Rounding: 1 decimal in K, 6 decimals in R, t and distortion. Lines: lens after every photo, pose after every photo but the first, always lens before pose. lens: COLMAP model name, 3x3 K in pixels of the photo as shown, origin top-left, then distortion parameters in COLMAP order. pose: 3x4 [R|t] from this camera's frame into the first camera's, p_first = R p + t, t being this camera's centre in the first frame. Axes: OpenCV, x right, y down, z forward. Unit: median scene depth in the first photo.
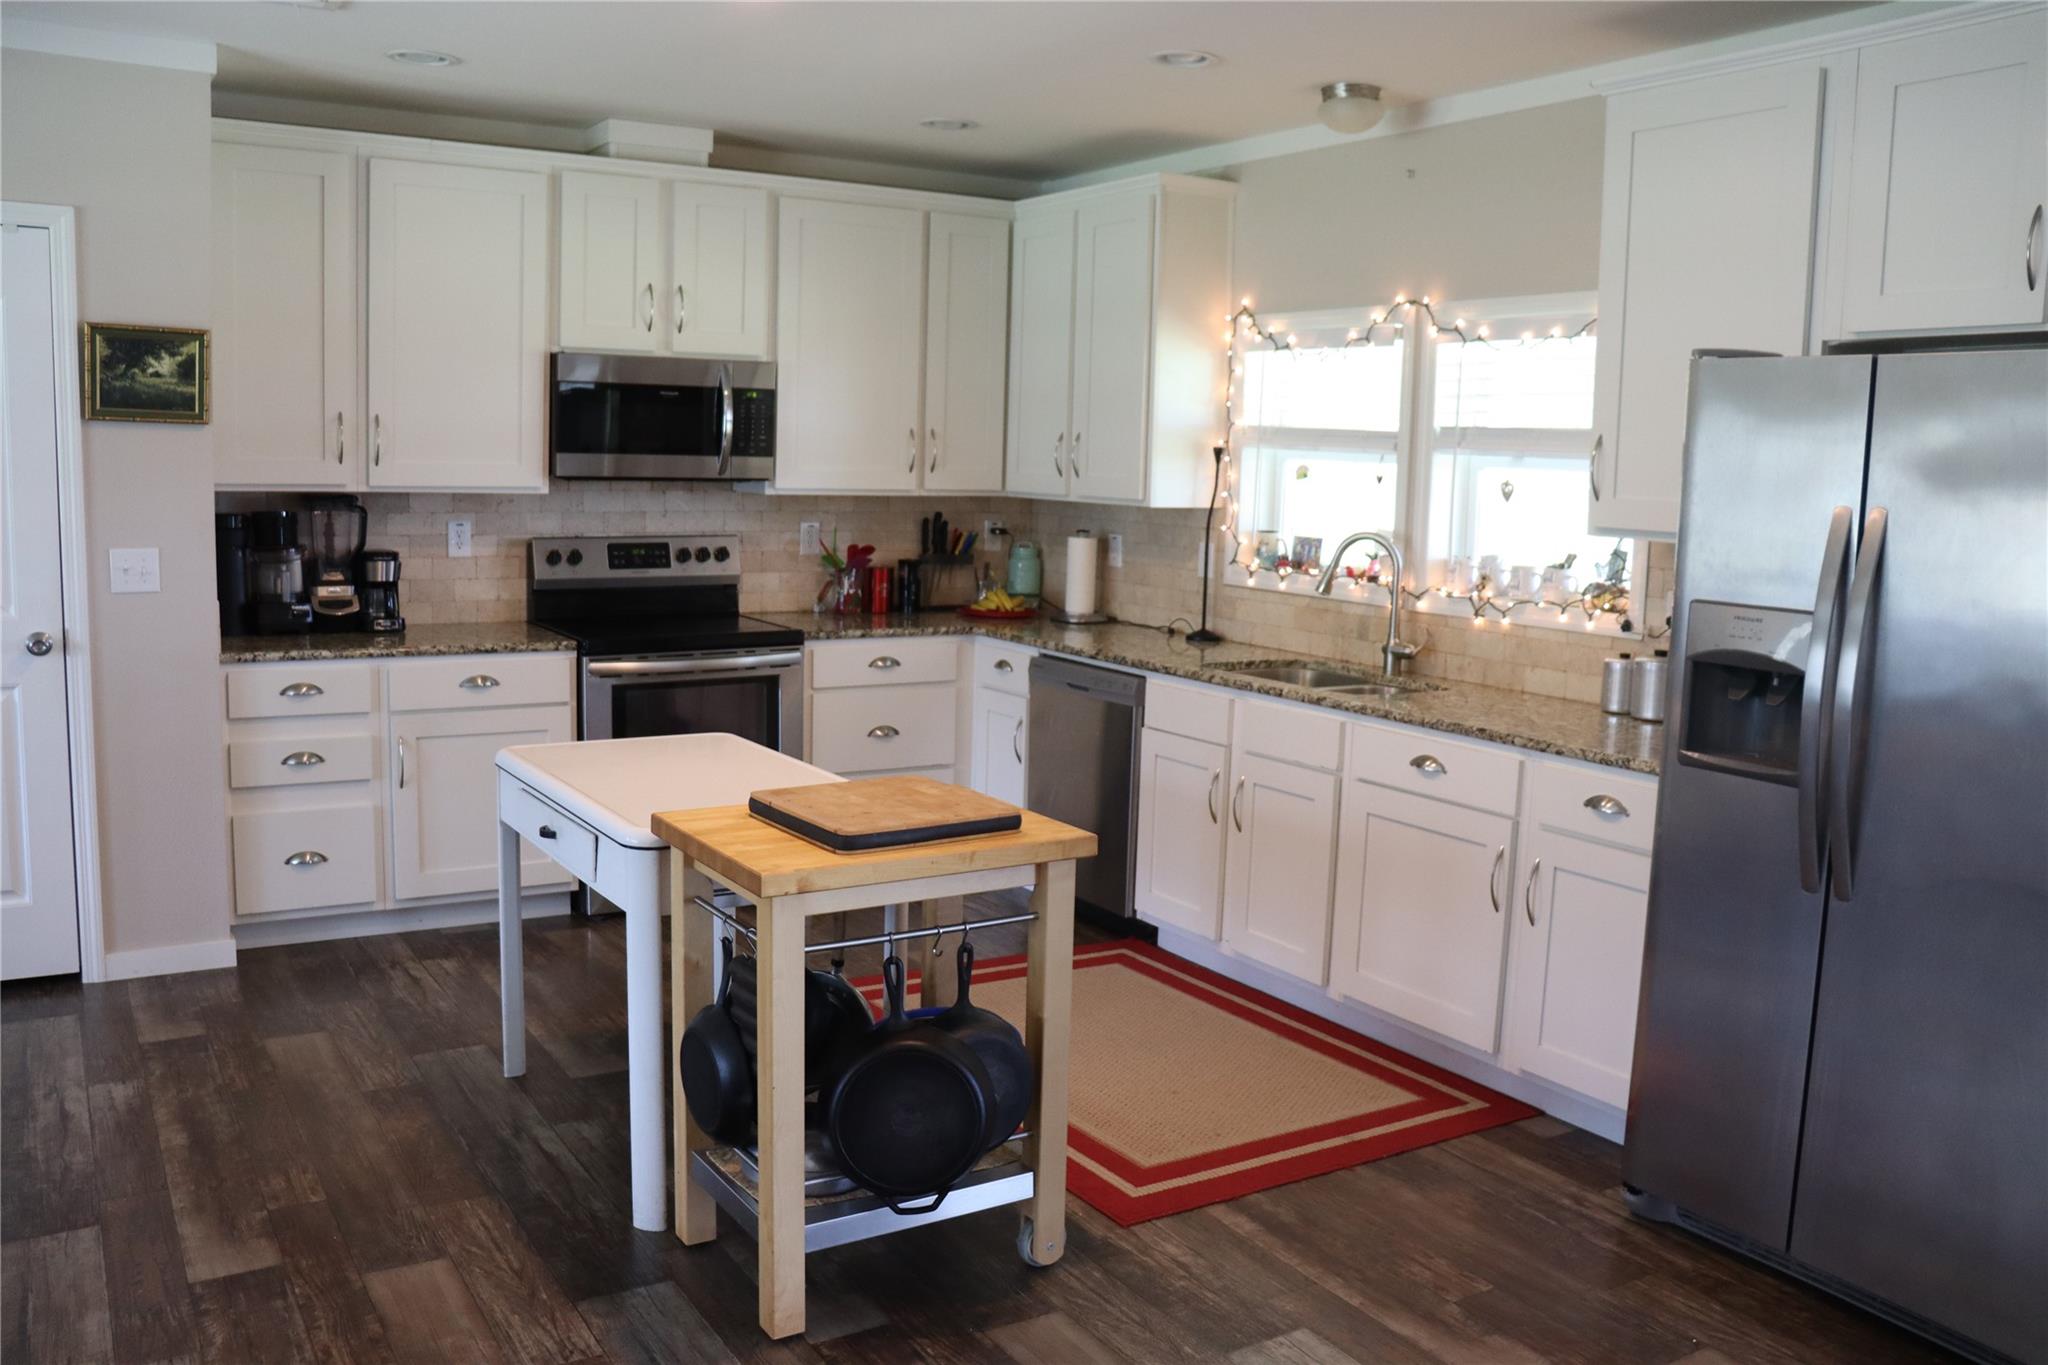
lens RADIAL K [[1719.5, 0, 1020.6], [0, 1719.5, 682.7], [0, 0, 1]] dist [-0.156693, 0.103733]
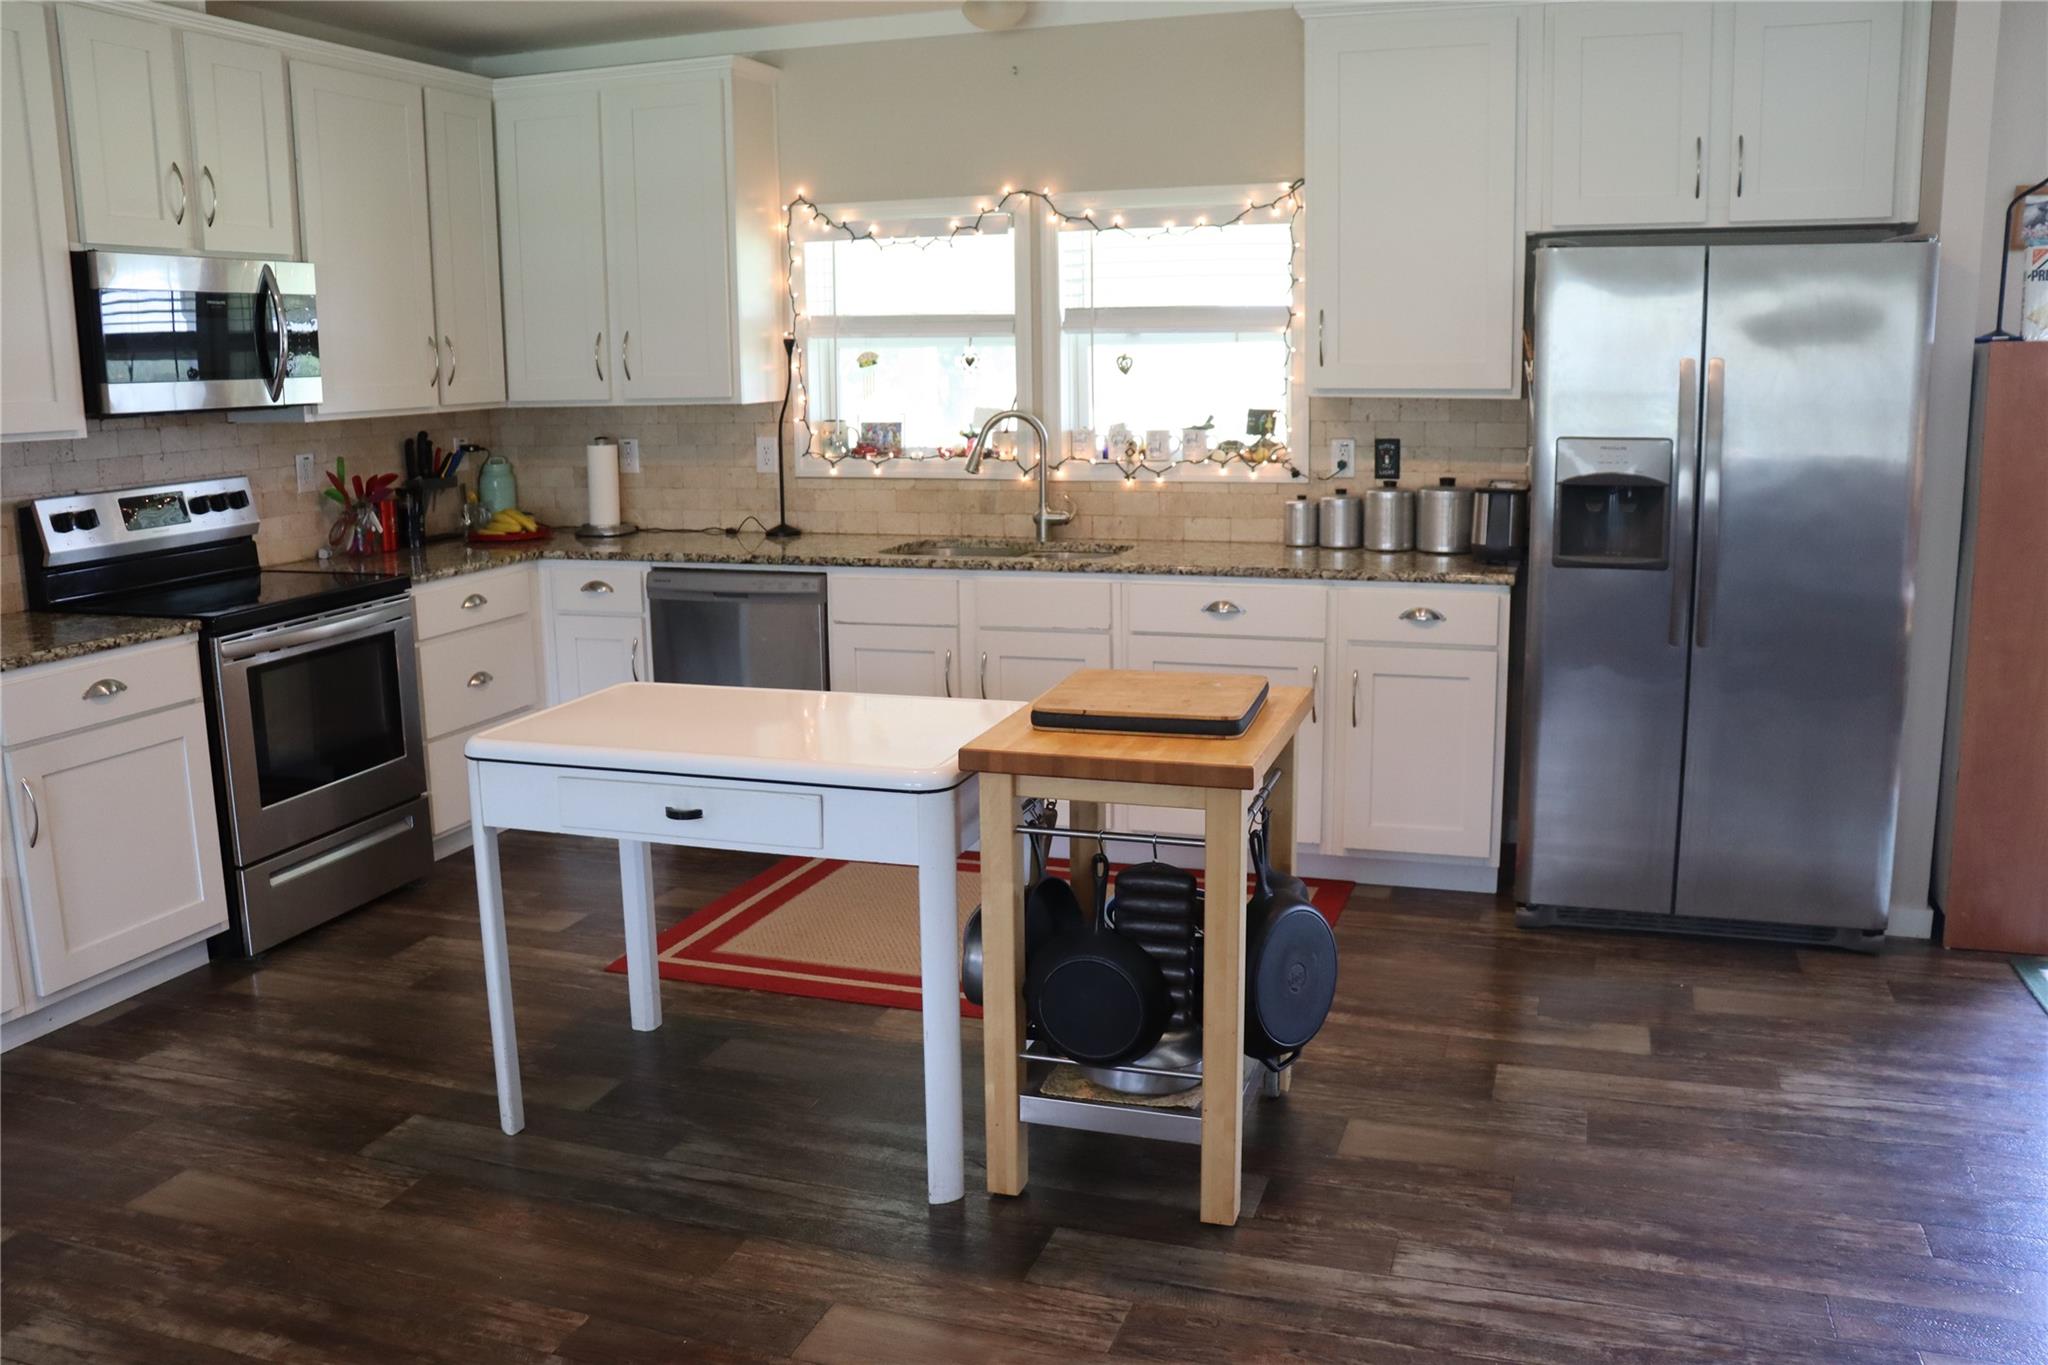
lens RADIAL K [[1719.5, 0, 1032.6], [0, 1719.5, 682.9], [0, 0, 1]] dist [-0.156693, 0.103733]
pose [[0.761880, -0.160516, 0.627514, -0.466573], [0.121311, 0.987025, 0.105191, -0.030561], [-0.636257, -0.004019, 0.771467, 0.163583]]
